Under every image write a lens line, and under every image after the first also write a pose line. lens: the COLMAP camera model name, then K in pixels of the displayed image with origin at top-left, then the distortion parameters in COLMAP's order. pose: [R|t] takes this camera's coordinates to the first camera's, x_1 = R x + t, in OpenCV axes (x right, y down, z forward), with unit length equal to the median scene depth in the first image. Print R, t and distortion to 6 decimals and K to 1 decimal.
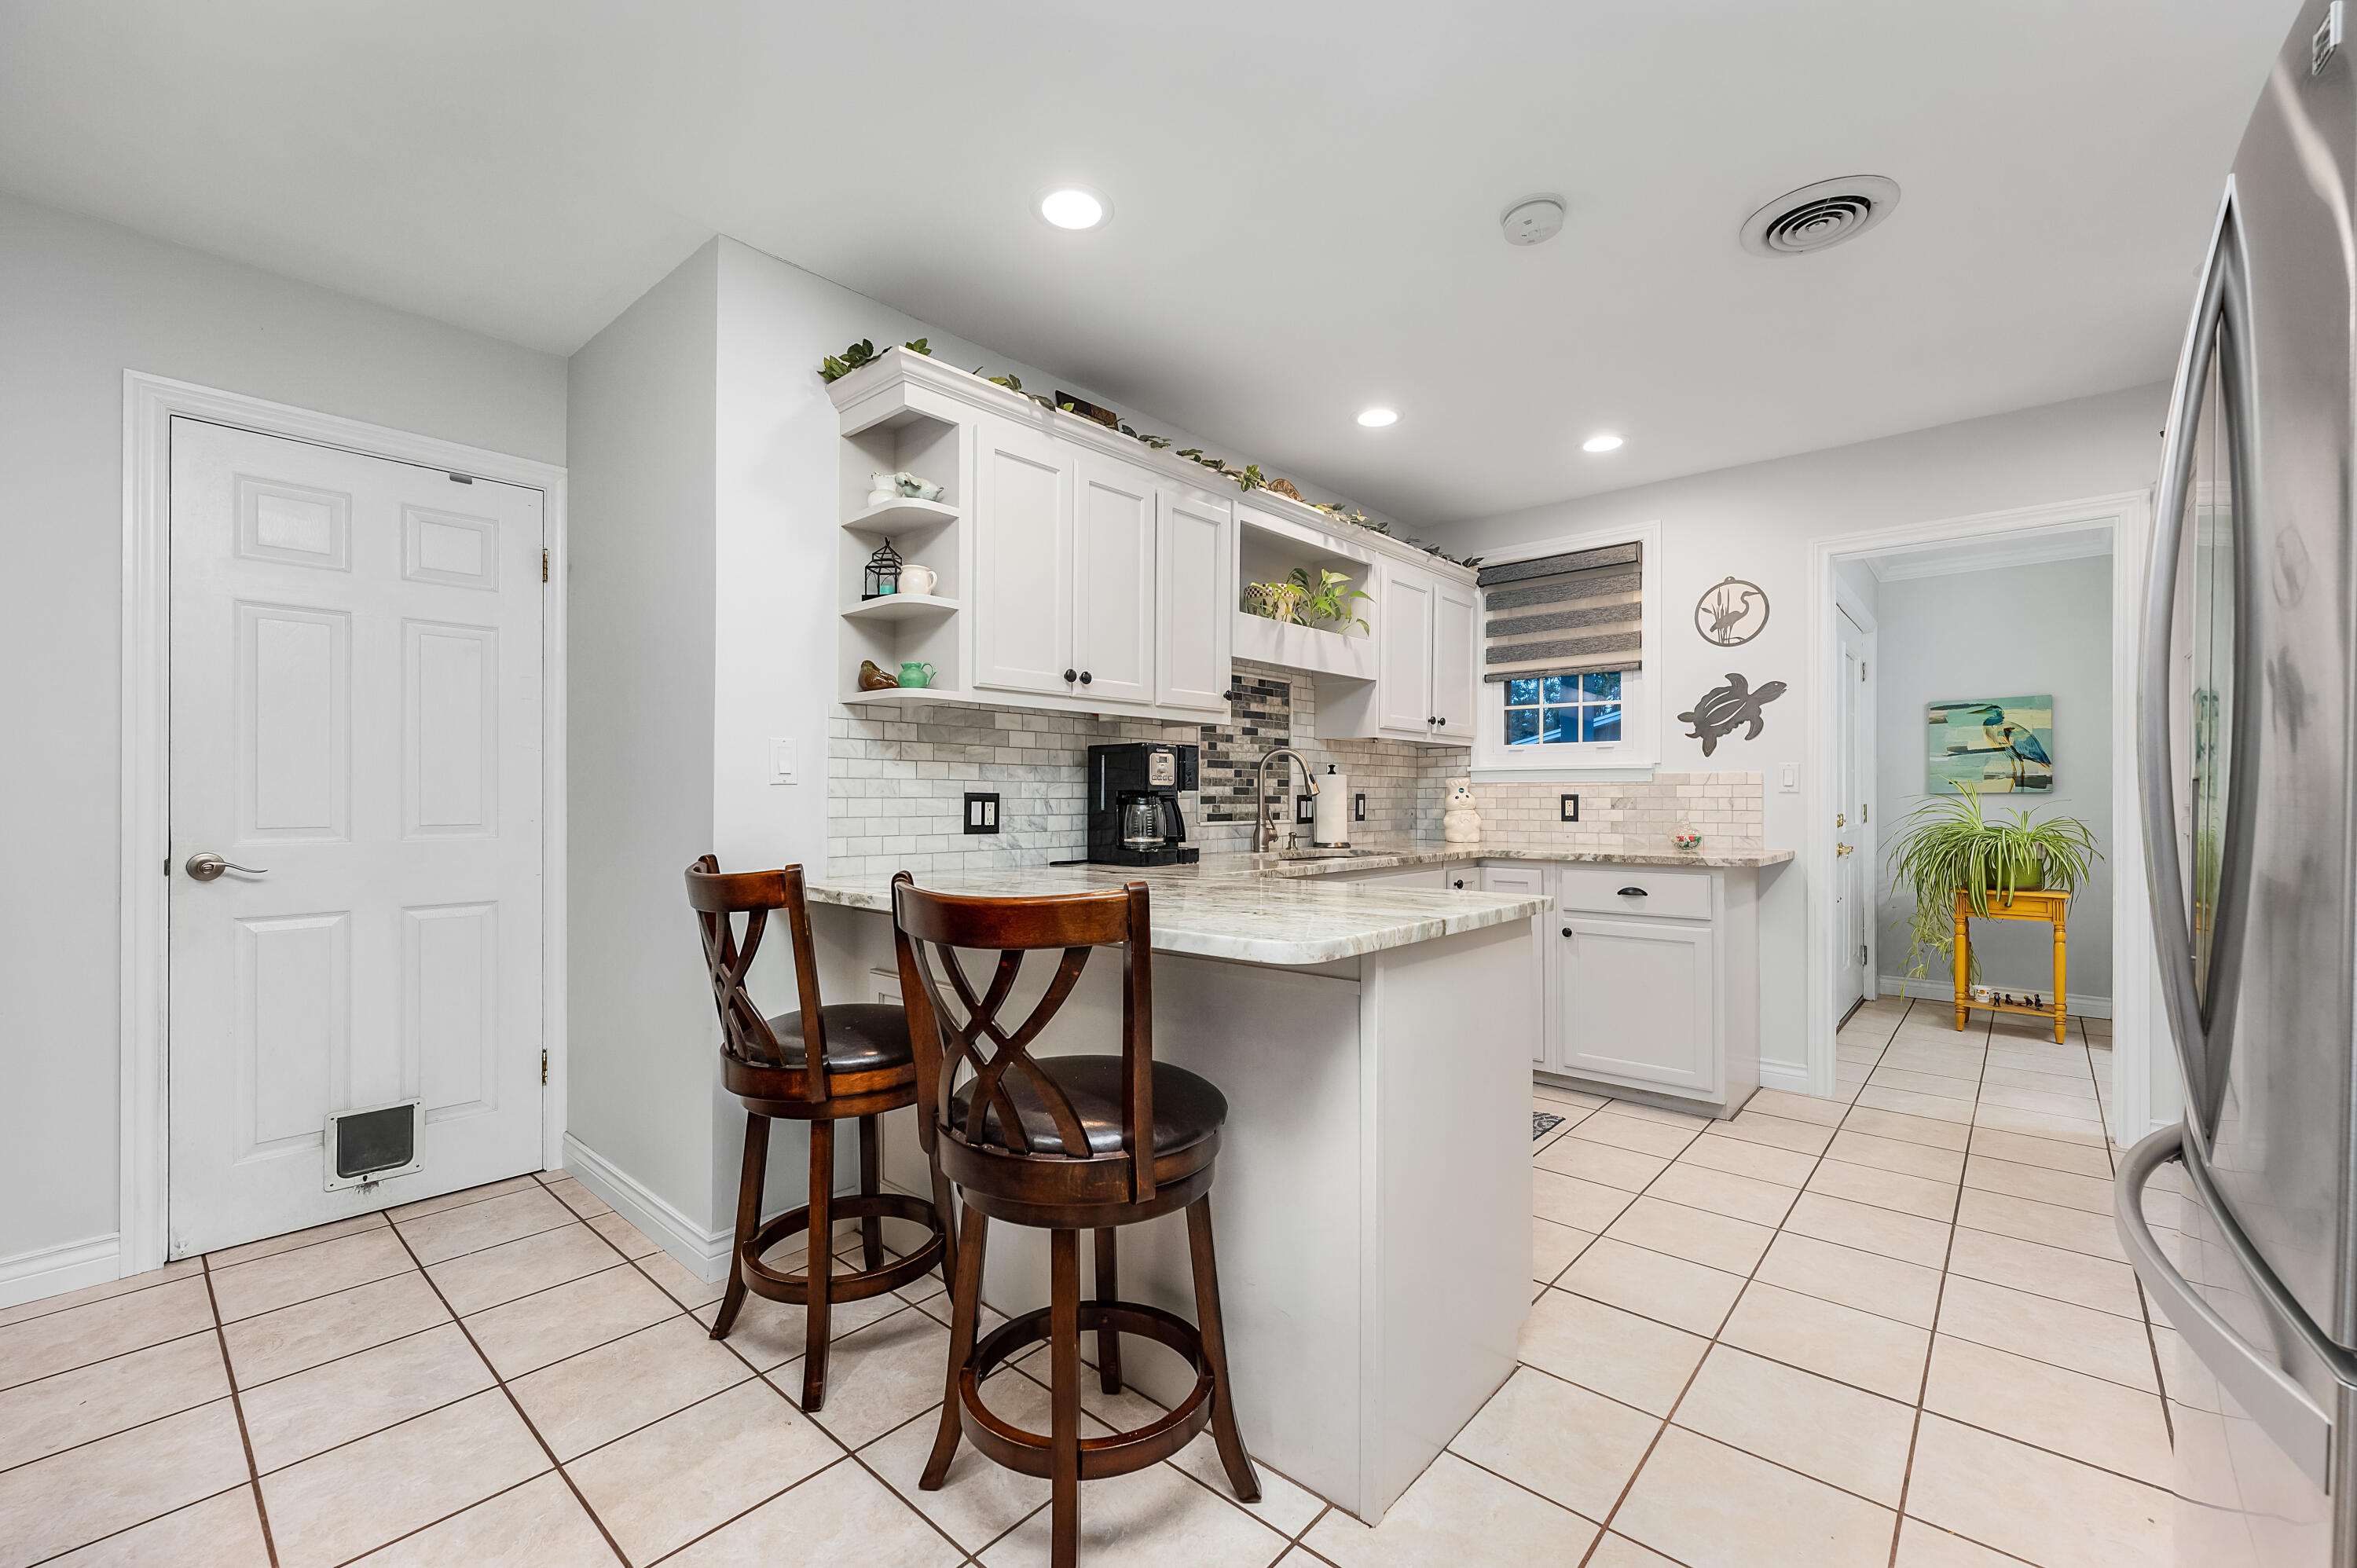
lens RADIAL K [[963.6, 0, 1187.1], [0, 963.6, 793.6], [0, 0, 1]] dist [-0.000371, -0.000013]
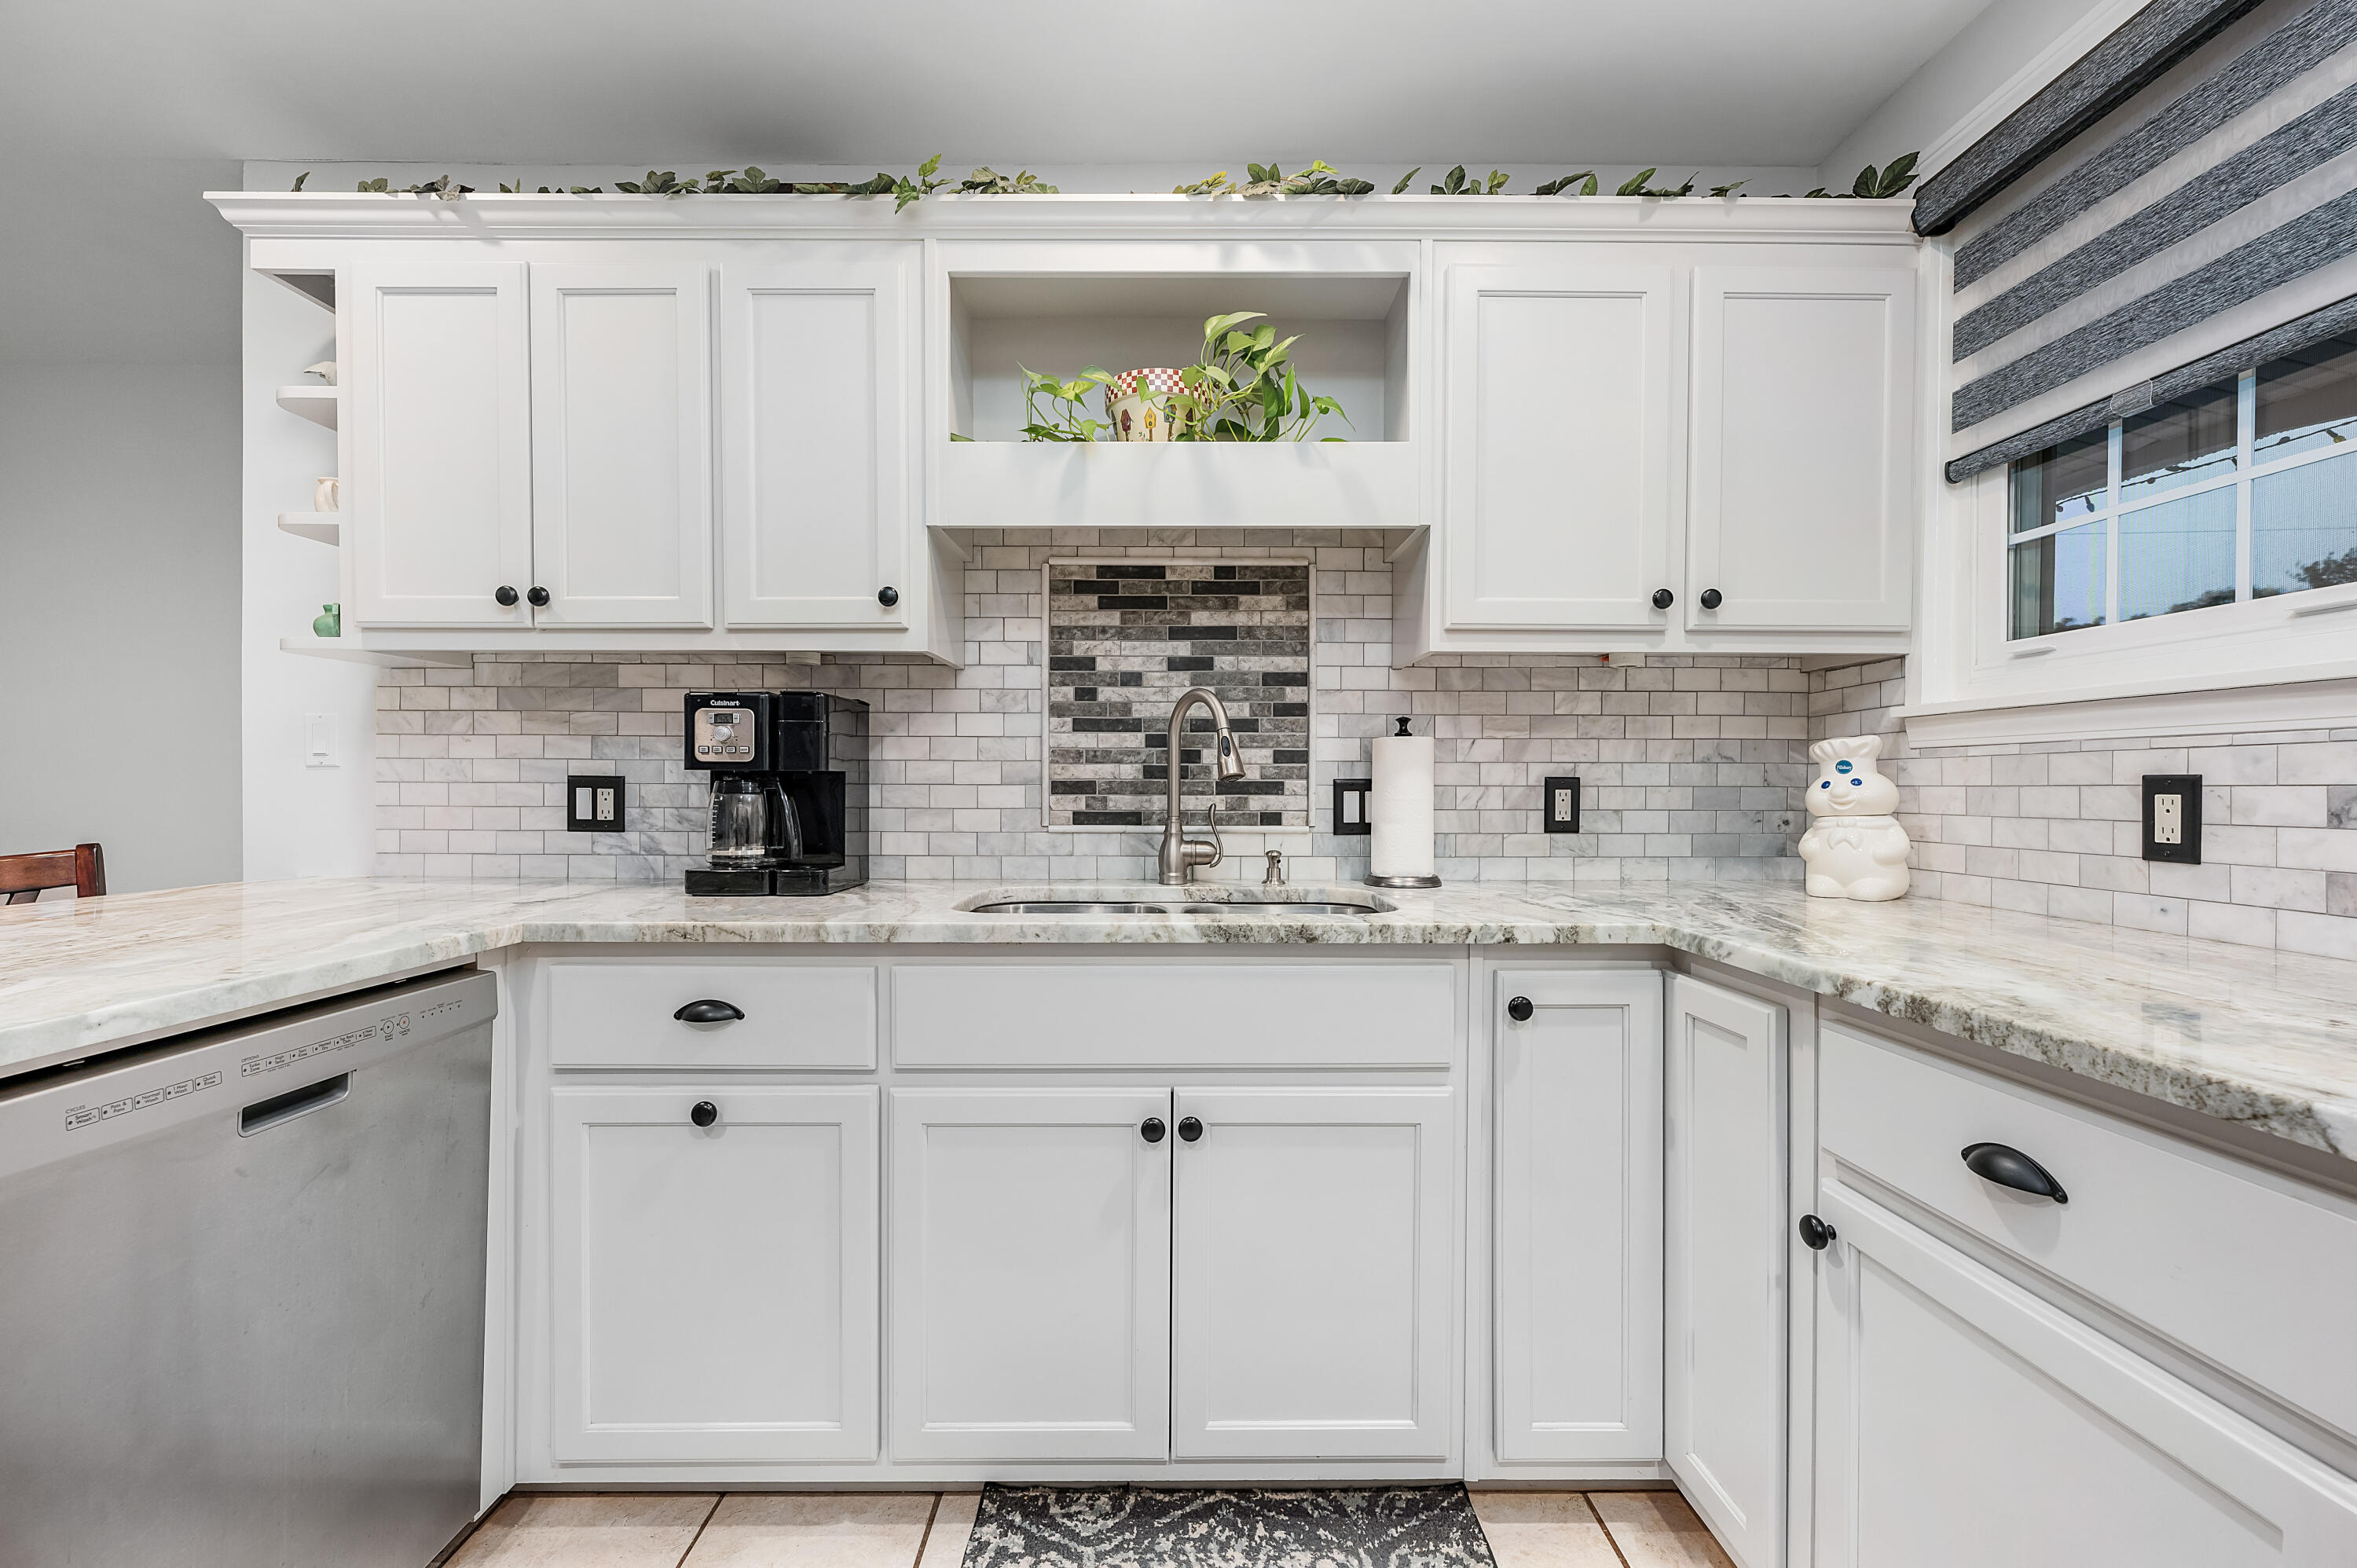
lens RADIAL K [[947.1, 0, 1181.7], [0, 947.1, 790.2], [0, 0, 1]] dist [-0.000213, -0.000102]
pose [[0.669535, 0.005951, -0.742756, 0.451799], [0.000630, 0.999963, 0.008580, 0.003142], [0.742780, -0.006212, 0.669507, 0.616049]]
